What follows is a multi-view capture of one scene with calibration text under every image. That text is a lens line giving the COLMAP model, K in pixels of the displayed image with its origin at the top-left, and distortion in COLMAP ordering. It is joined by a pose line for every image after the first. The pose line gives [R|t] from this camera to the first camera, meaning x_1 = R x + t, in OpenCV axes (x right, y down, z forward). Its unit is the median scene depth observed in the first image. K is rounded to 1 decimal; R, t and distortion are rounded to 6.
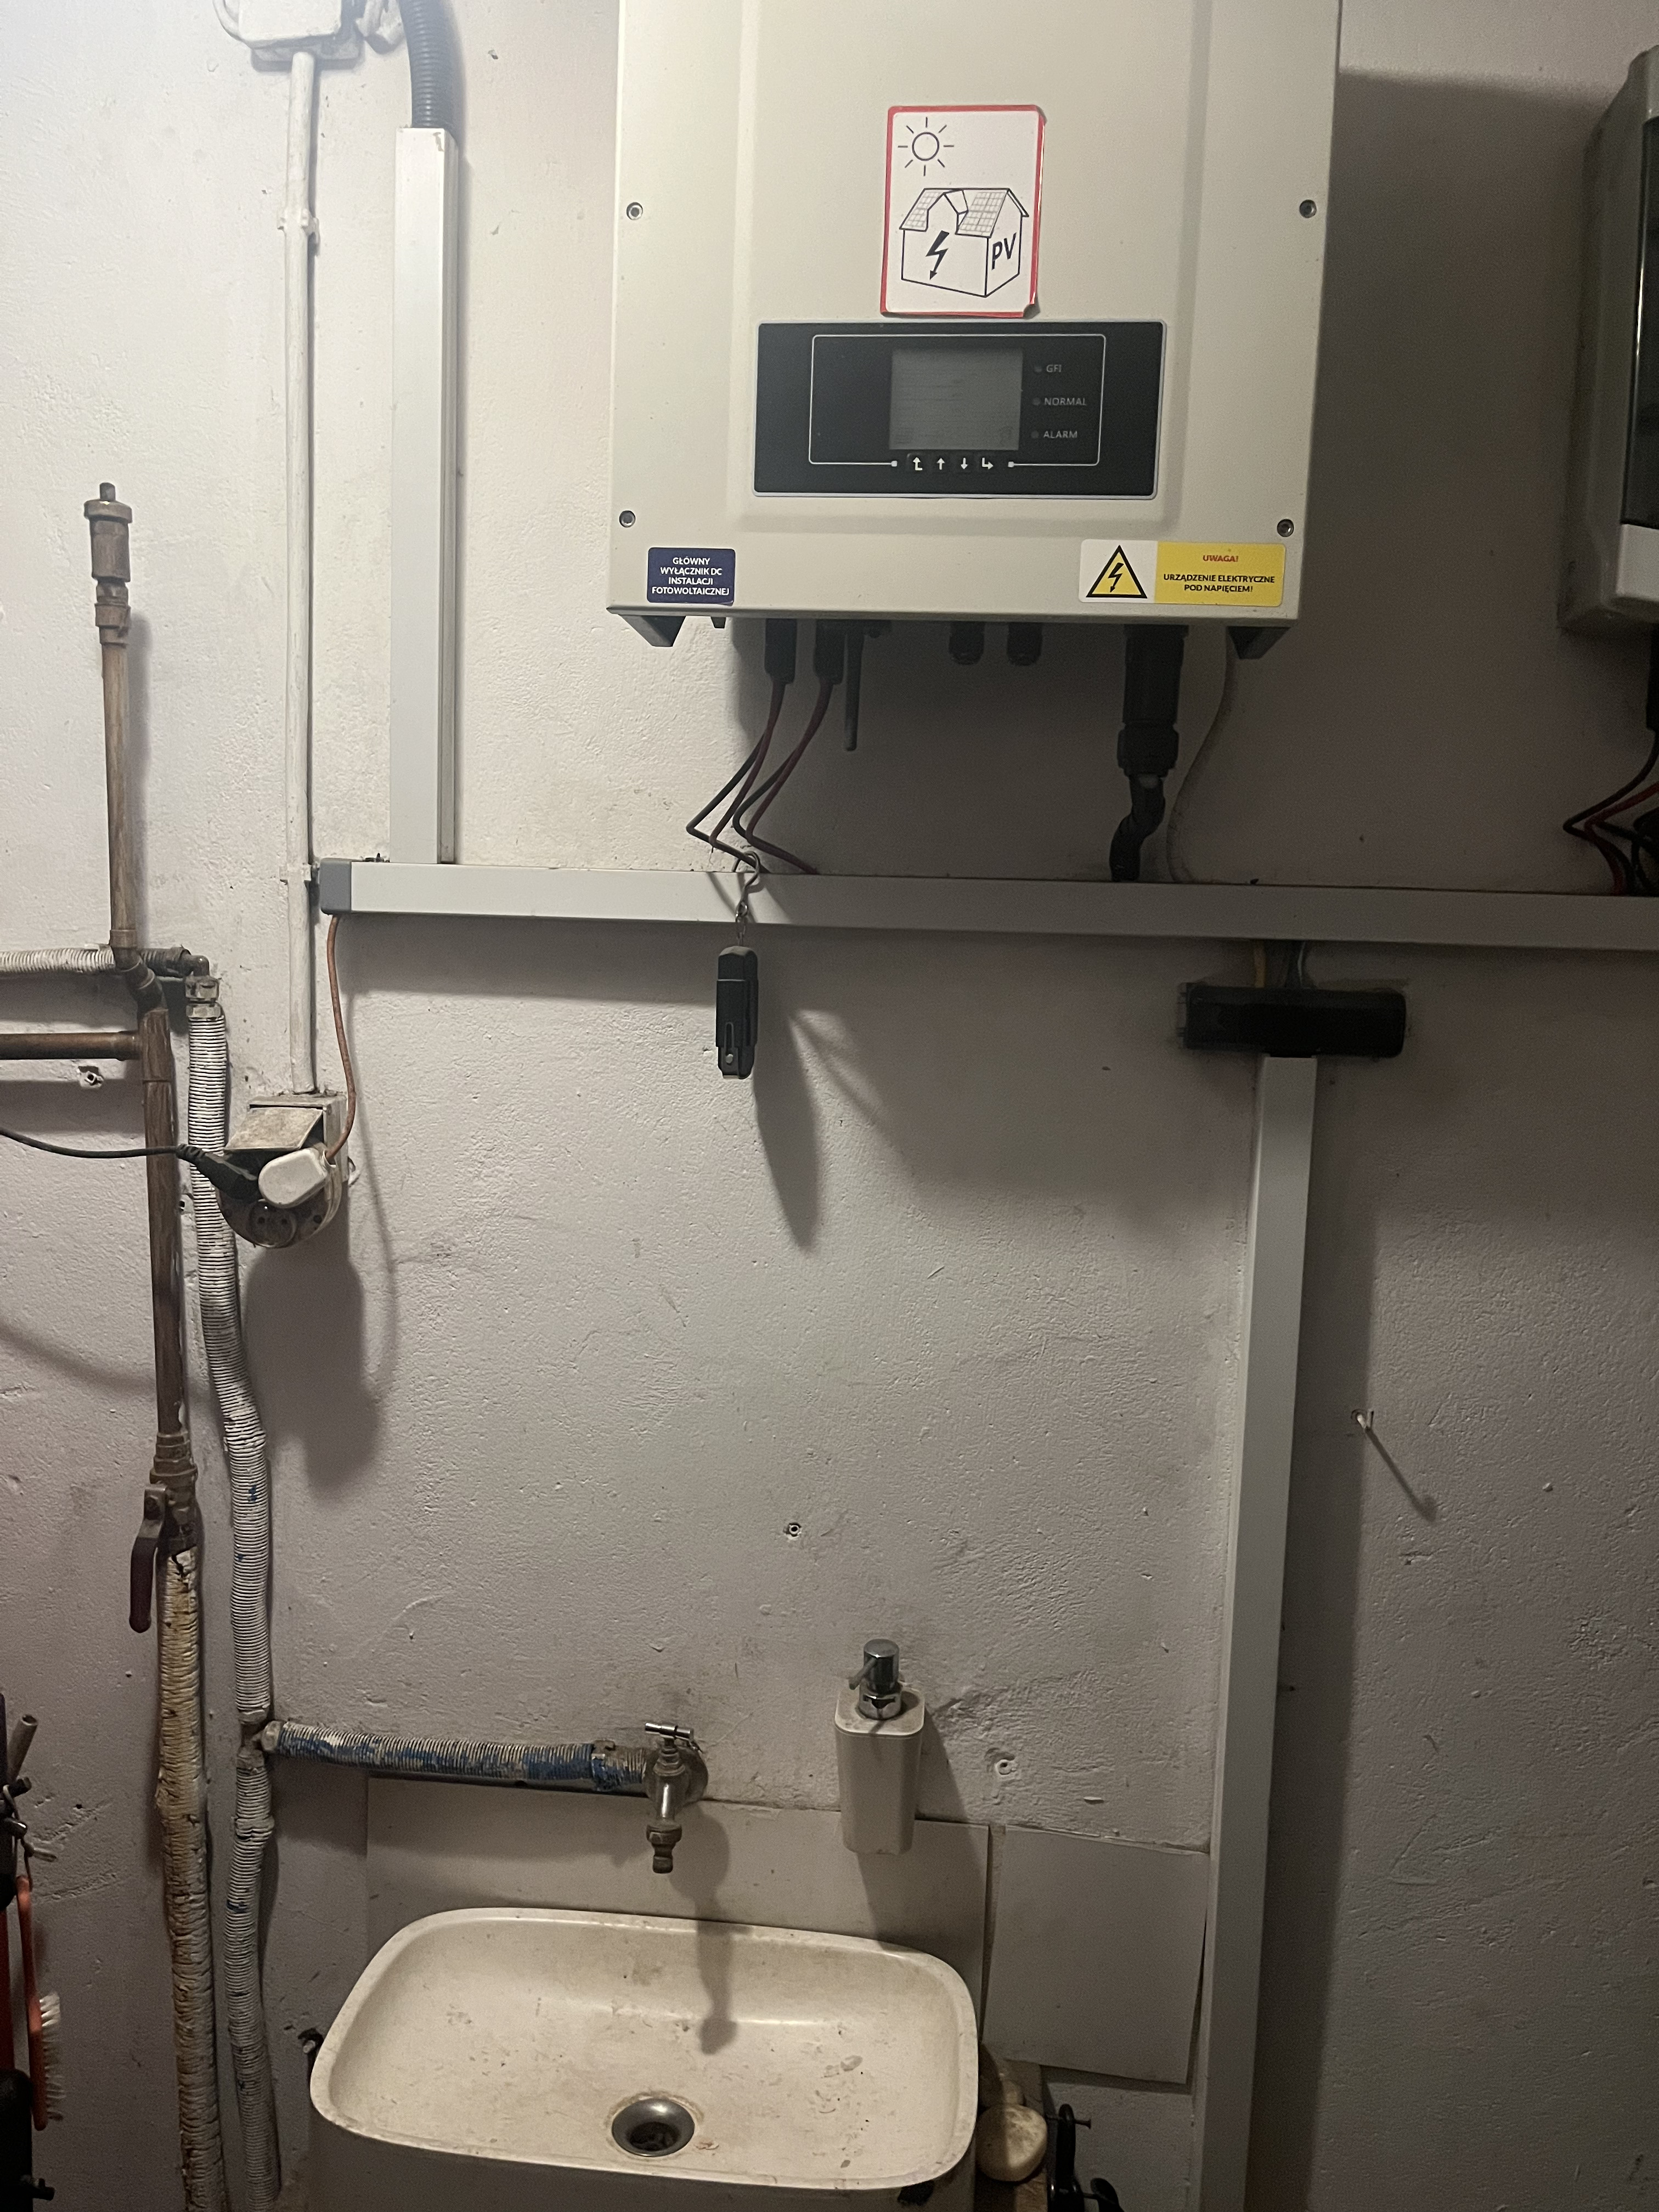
lens RADIAL K [[1702.7, 0, 838.0], [0, 1702.7, 1102.3], [0, 0, 1]] dist [0.083415, -0.071192]
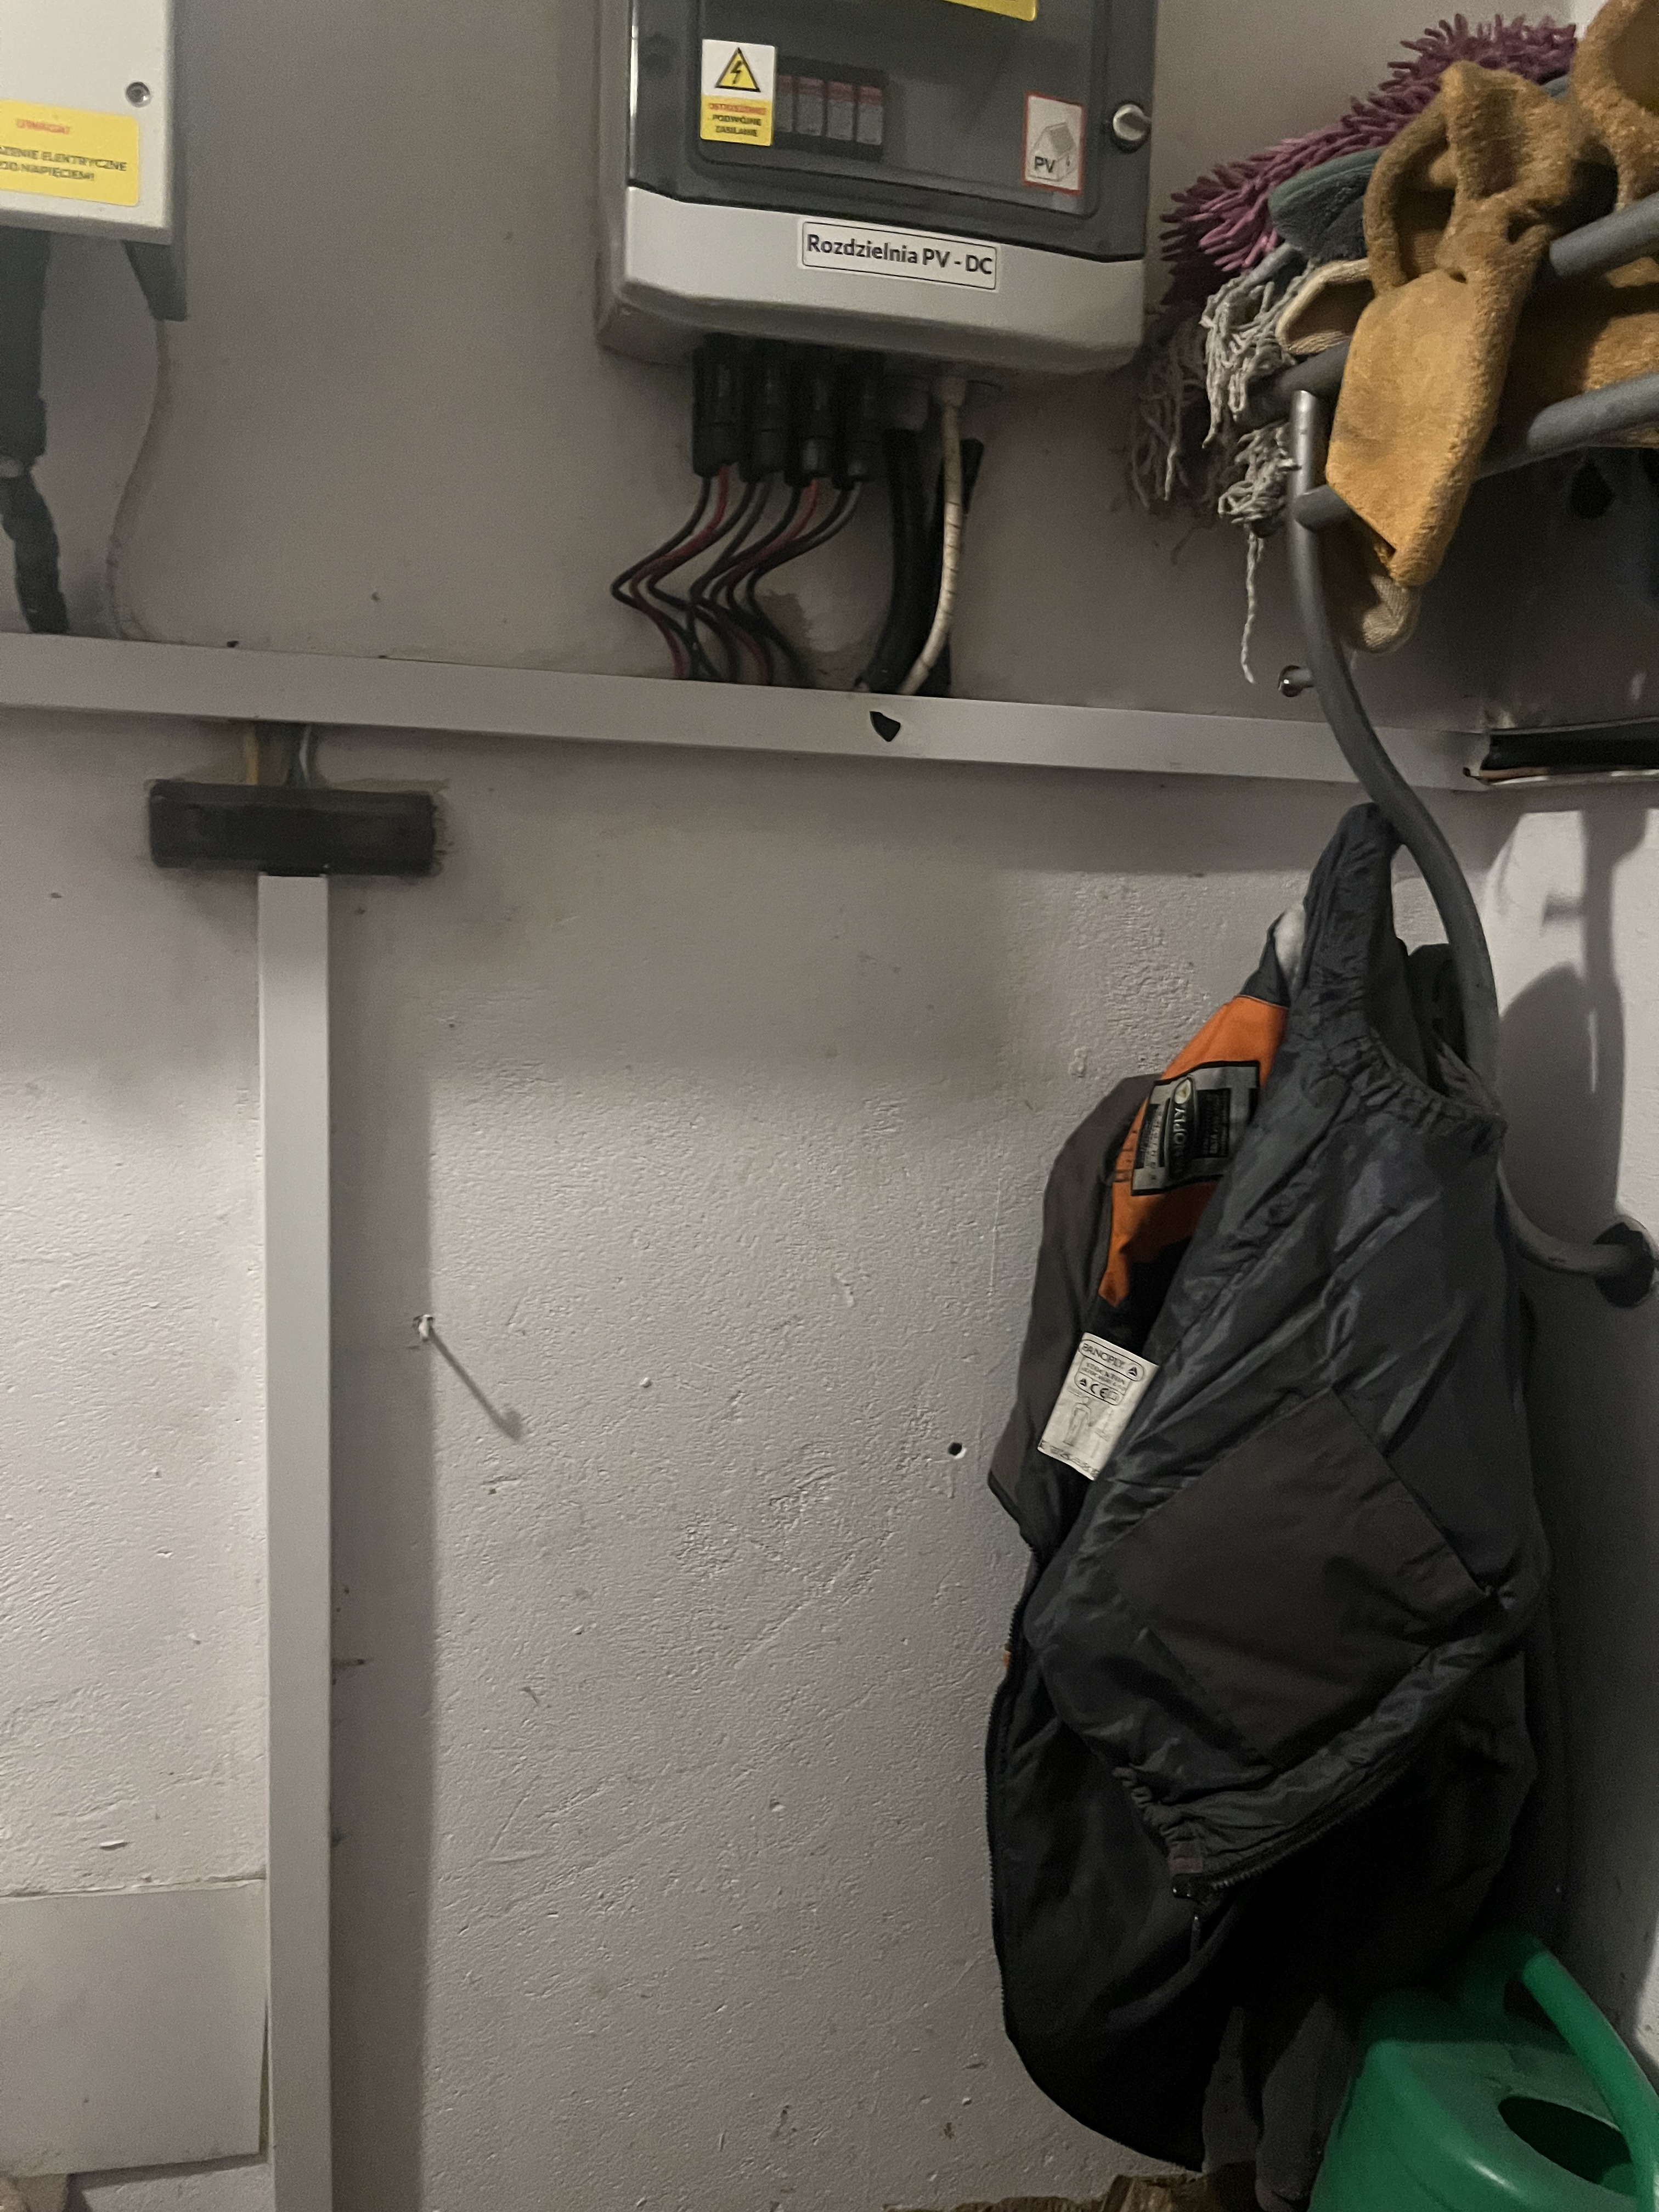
lens RADIAL K [[1758.2, 0, 829.5], [0, 1758.2, 1106.0], [0, 0, 1]] dist [0.109010, -0.105183]
pose [[0.934598, -0.049563, 0.352235, 0.240810], [0.028920, 0.997554, 0.063631, 0.039363], [-0.354528, -0.049283, 0.933746, 0.189581]]
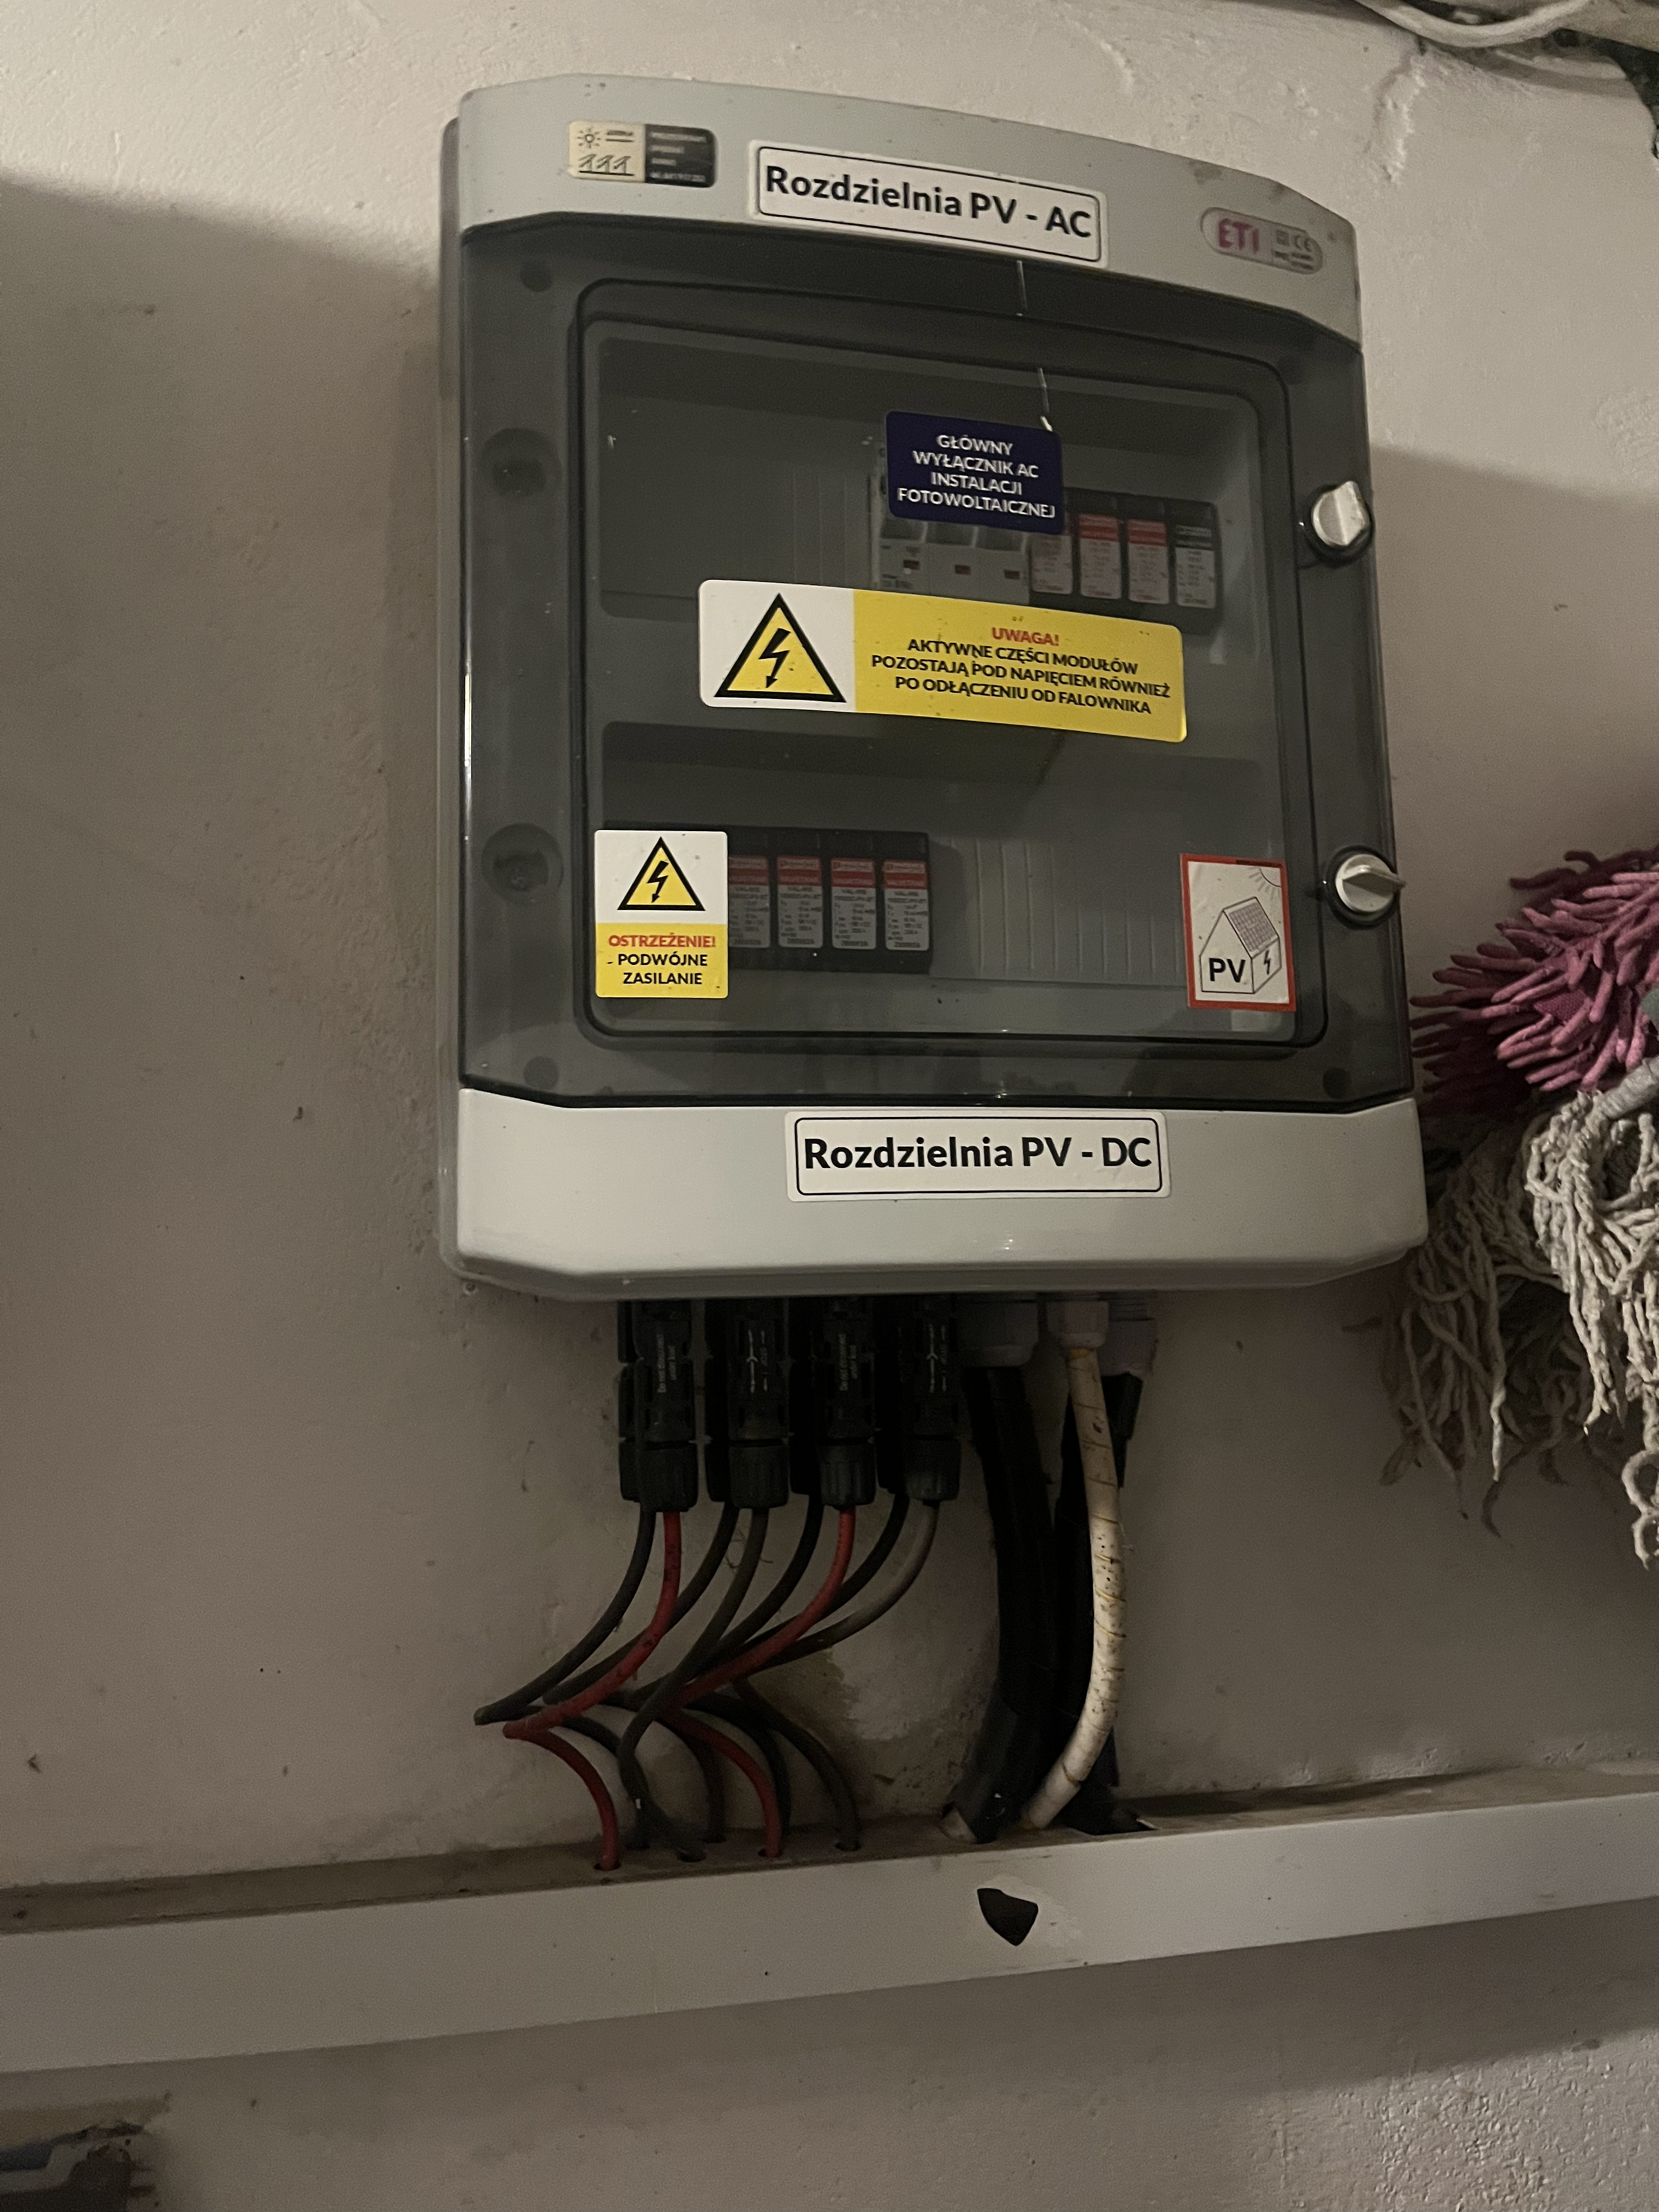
lens RADIAL K [[1702.7, 0, 838.0], [0, 1702.7, 1102.3], [0, 0, 1]] dist [0.083415, -0.071192]
pose [[0.944040, -0.021753, 0.329114, 0.424676], [0.086304, 0.979350, -0.182825, -0.259502], [-0.318341, 0.200998, 0.926423, 0.620739]]
